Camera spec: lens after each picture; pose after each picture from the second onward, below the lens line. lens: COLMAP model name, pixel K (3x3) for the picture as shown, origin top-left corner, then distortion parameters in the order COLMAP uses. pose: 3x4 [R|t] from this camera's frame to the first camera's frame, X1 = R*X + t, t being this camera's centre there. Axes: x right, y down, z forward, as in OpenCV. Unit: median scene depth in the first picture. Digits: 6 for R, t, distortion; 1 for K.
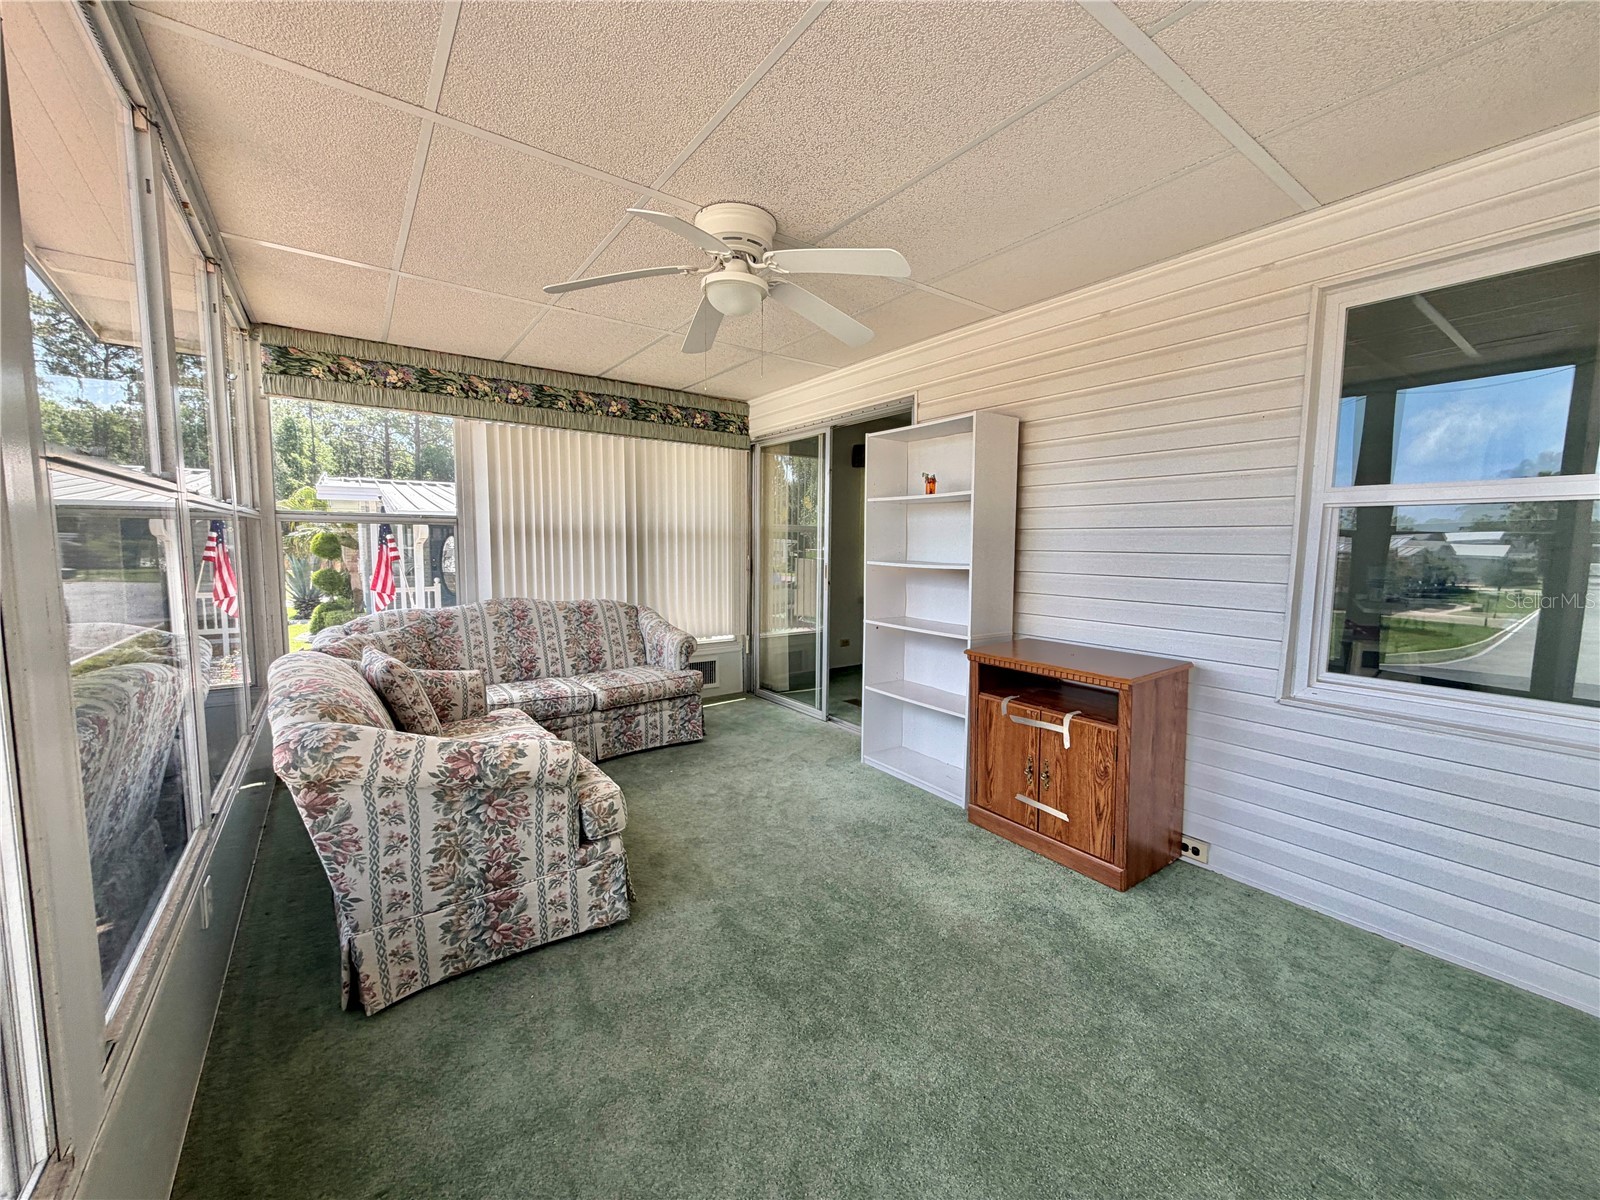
lens RADIAL K [[640.5, 0, 808.2], [0, 640.5, 596.7], [0, 0, 1]] dist [0.000274, -0.000046]
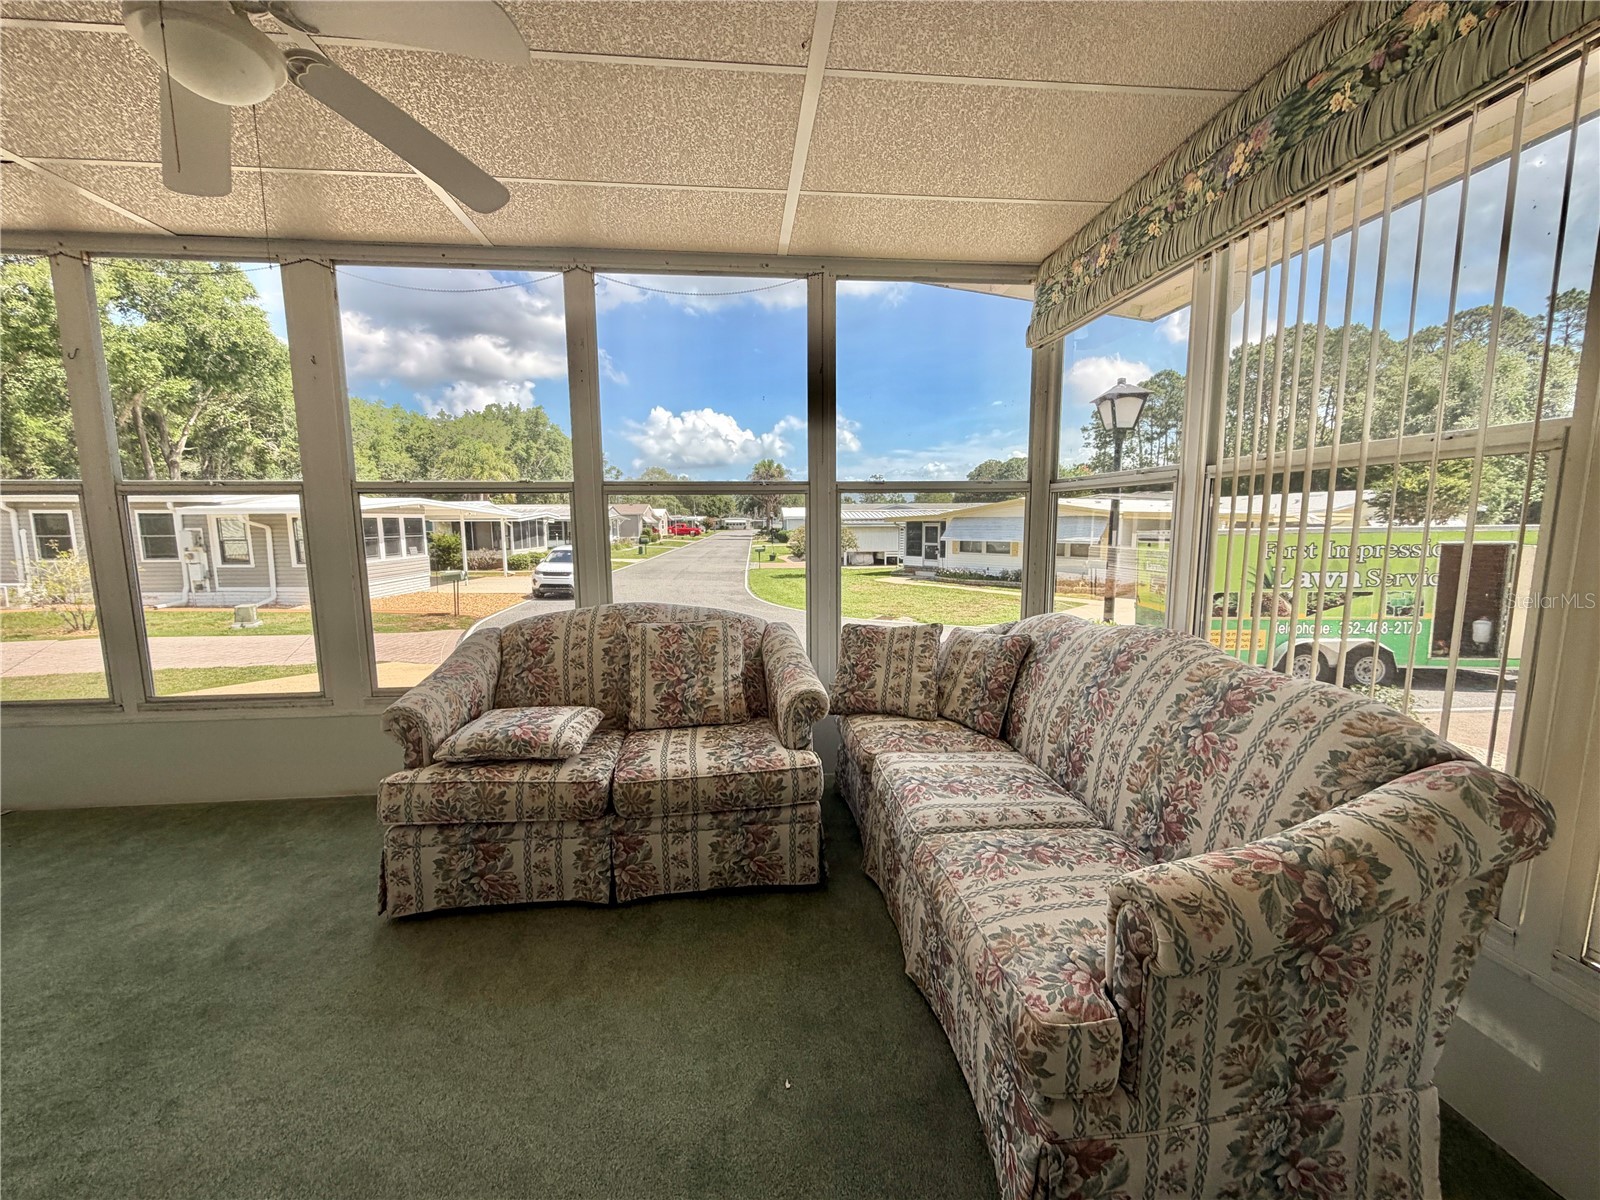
lens RADIAL K [[640.5, 0, 800.2], [0, 640.5, 602.2], [0, 0, 1]] dist [0.000274, -0.000046]
pose [[-0.513961, 0.101645, -0.851770, 0.090366], [-0.075665, 0.983713, 0.163046, -0.086415], [0.854470, 0.148248, -0.497899, 1.140080]]
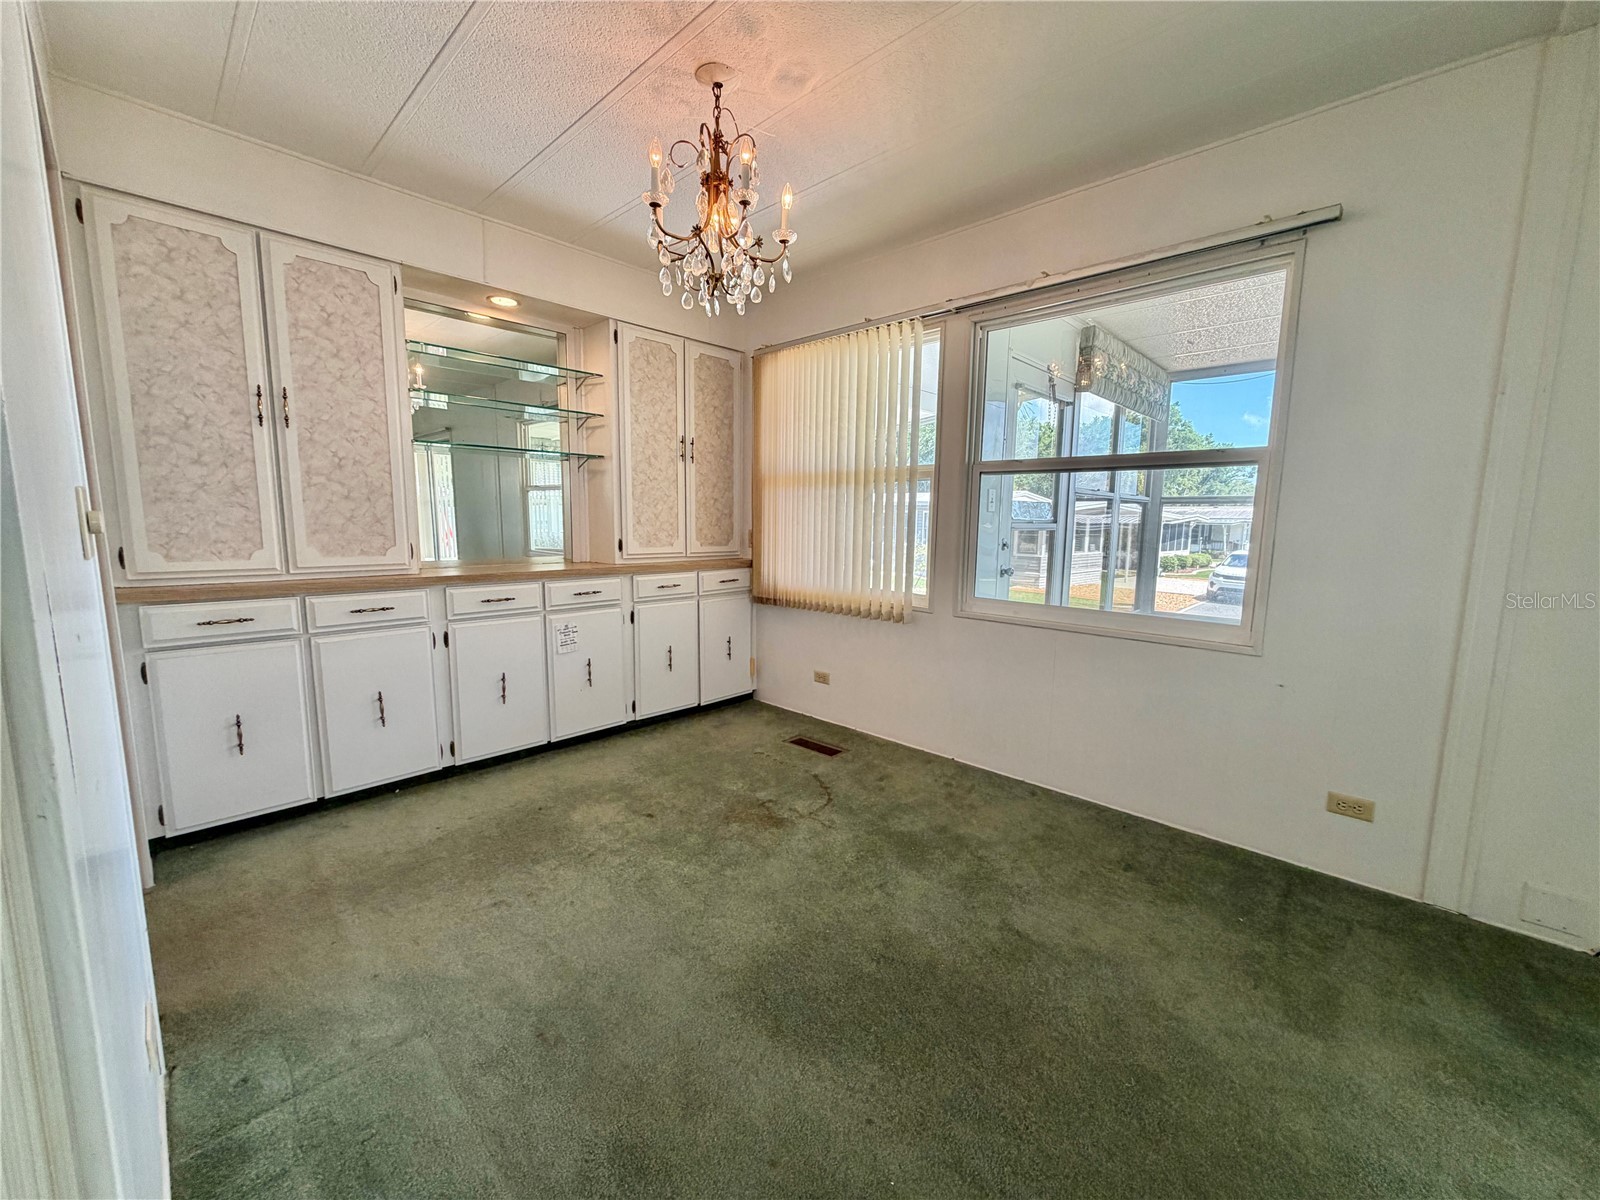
lens RADIAL K [[640.5, 0, 796.9], [0, 640.5, 600.9], [0, 0, 1]] dist [0.000274, -0.000046]
pose [[-0.985943, -0.002455, -0.167065, 1.058930], [-0.038027, 0.976949, 0.210059, -0.070694], [0.162698, 0.213459, -0.963309, 1.199675]]
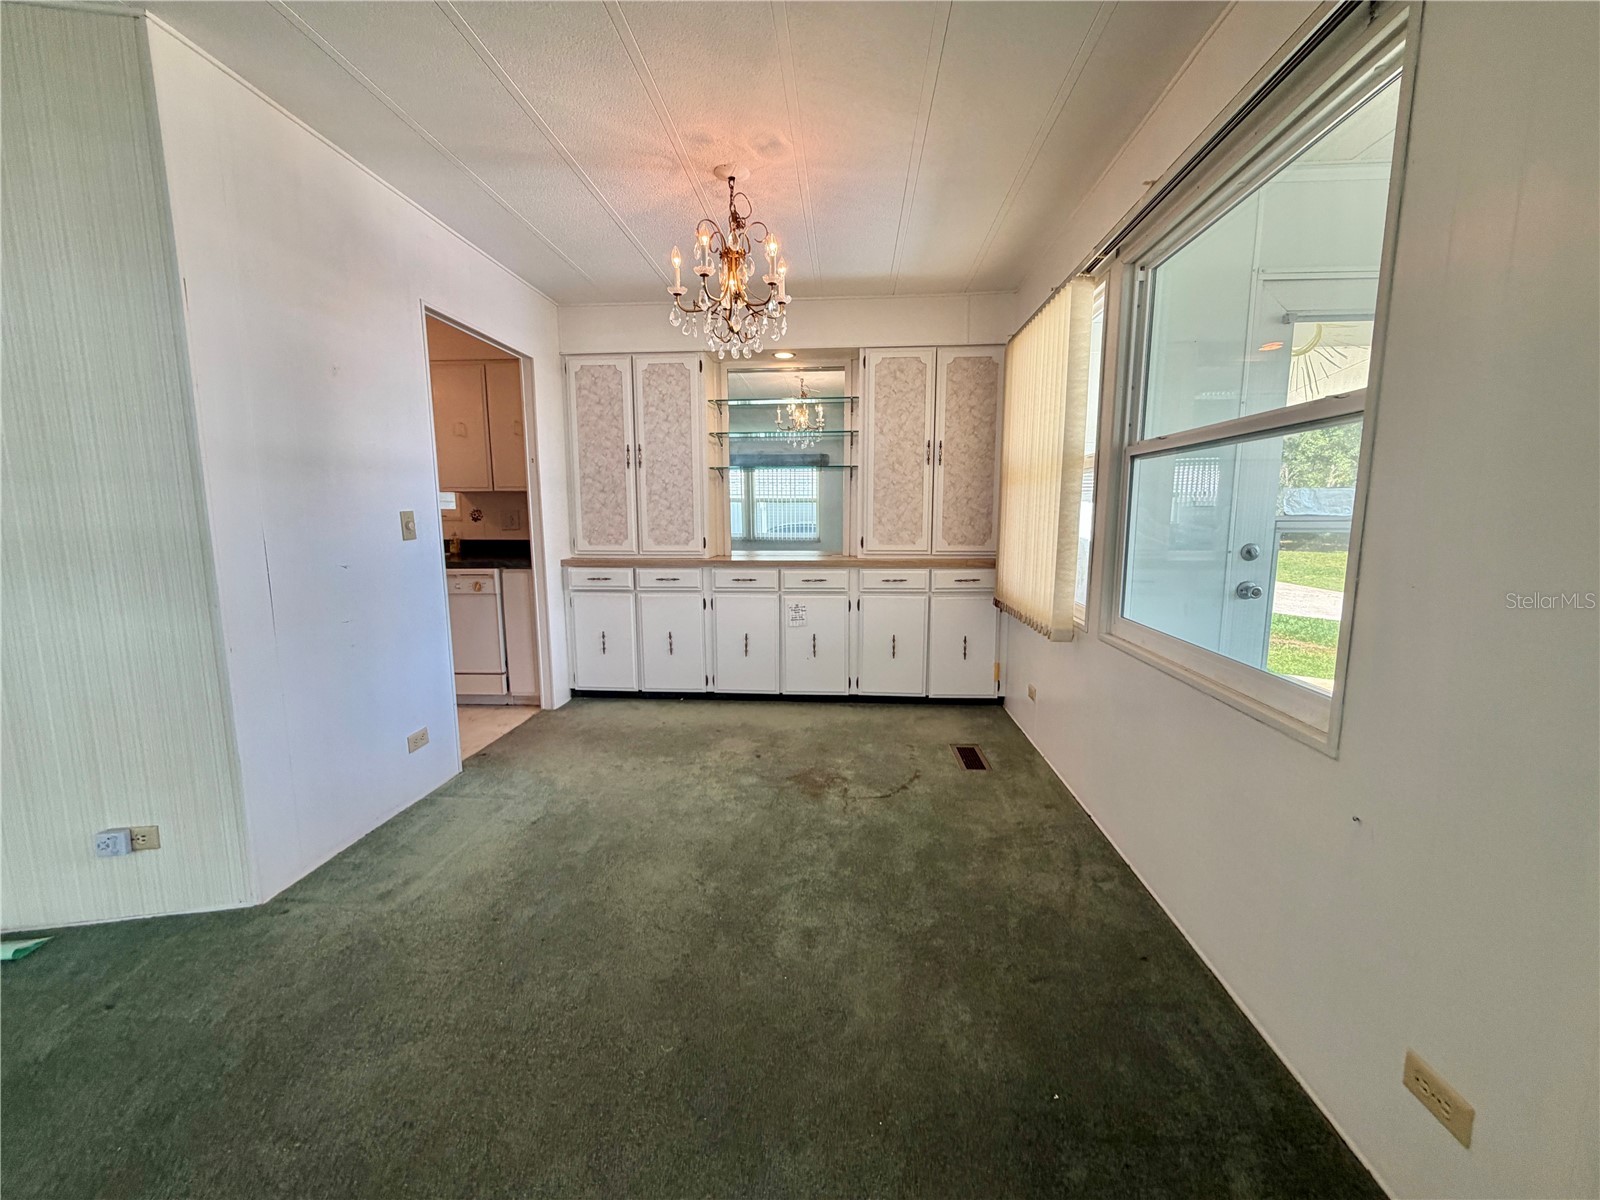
lens RADIAL K [[640.5, 0, 798.4], [0, 640.5, 602.8], [0, 0, 1]] dist [0.000274, -0.000046]
pose [[-0.752275, -0.100229, 0.651181, -3.933761], [0.051617, 0.976357, 0.209911, -0.128037], [-0.656824, 0.191523, -0.729315, 0.444686]]
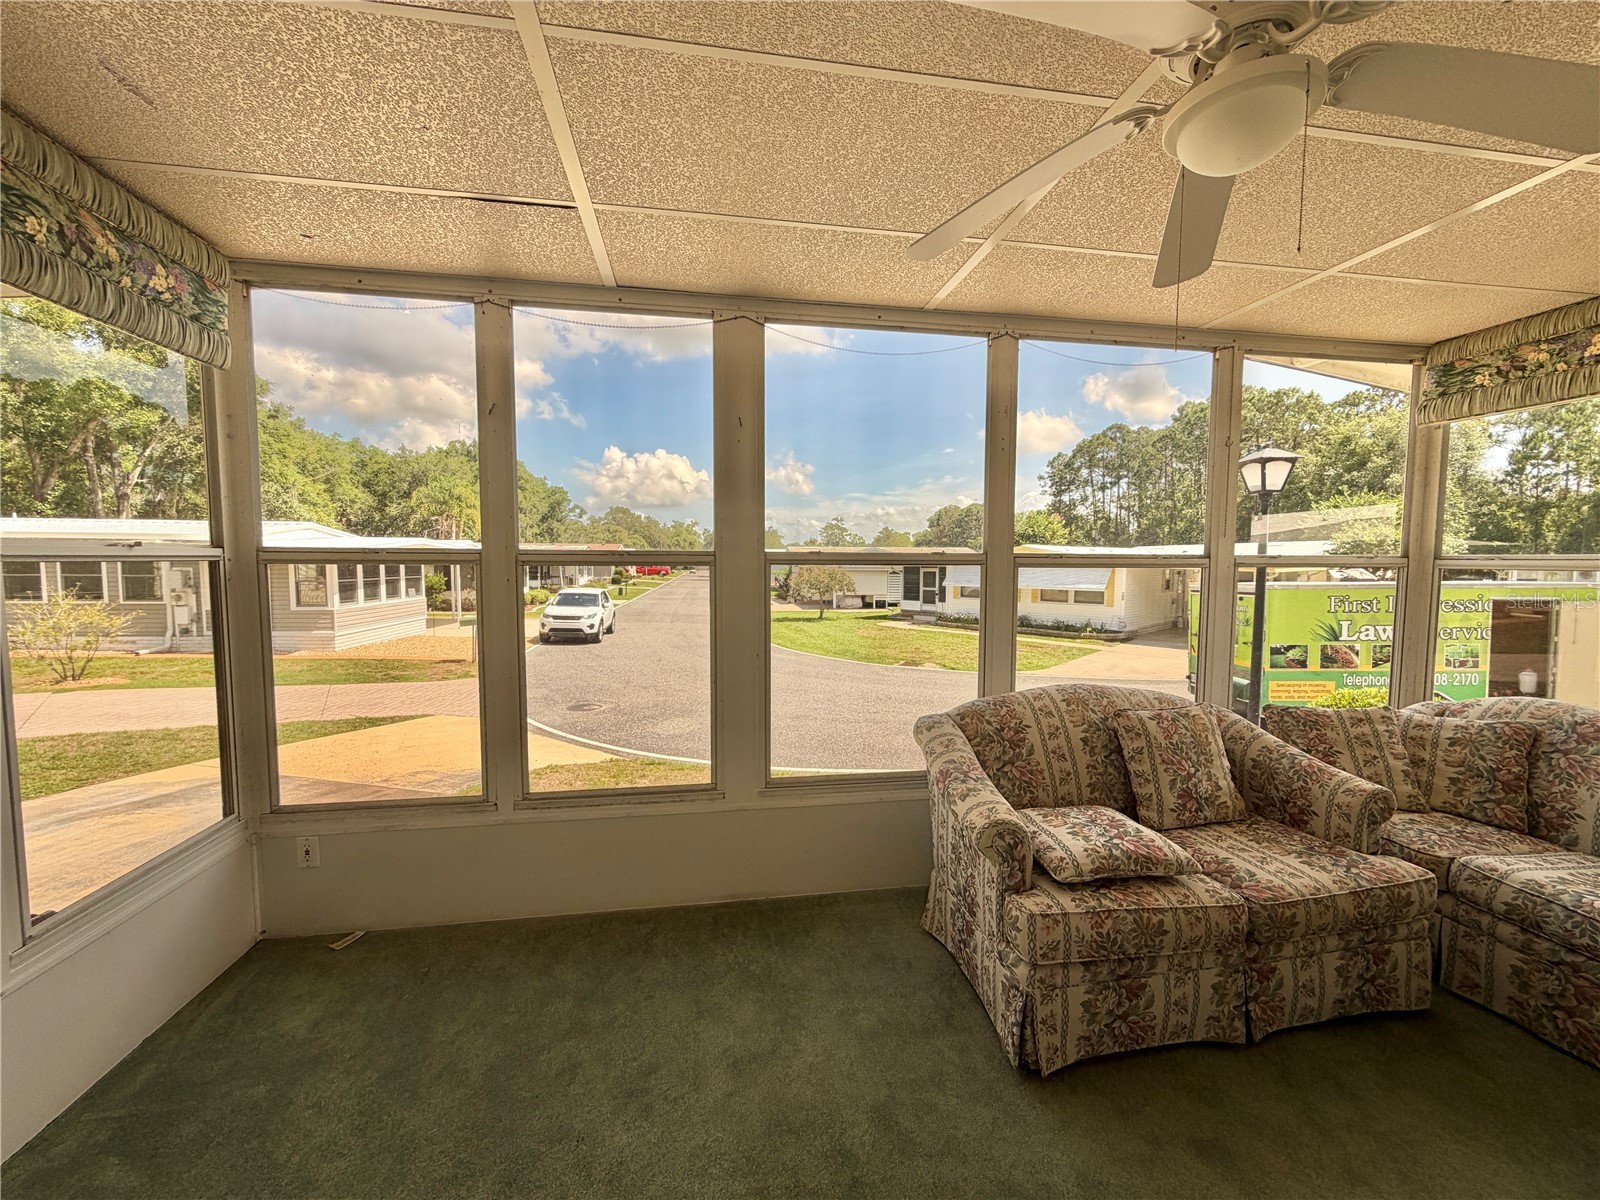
lens RADIAL K [[640.5, 0, 798.4], [0, 640.5, 602.1], [0, 0, 1]] dist [0.000274, -0.000046]
pose [[-0.455313, 0.044833, -0.889202, 0.314011], [-0.089164, 0.991414, 0.095642, -0.078277], [0.885855, 0.122832, -0.447406, 0.620864]]
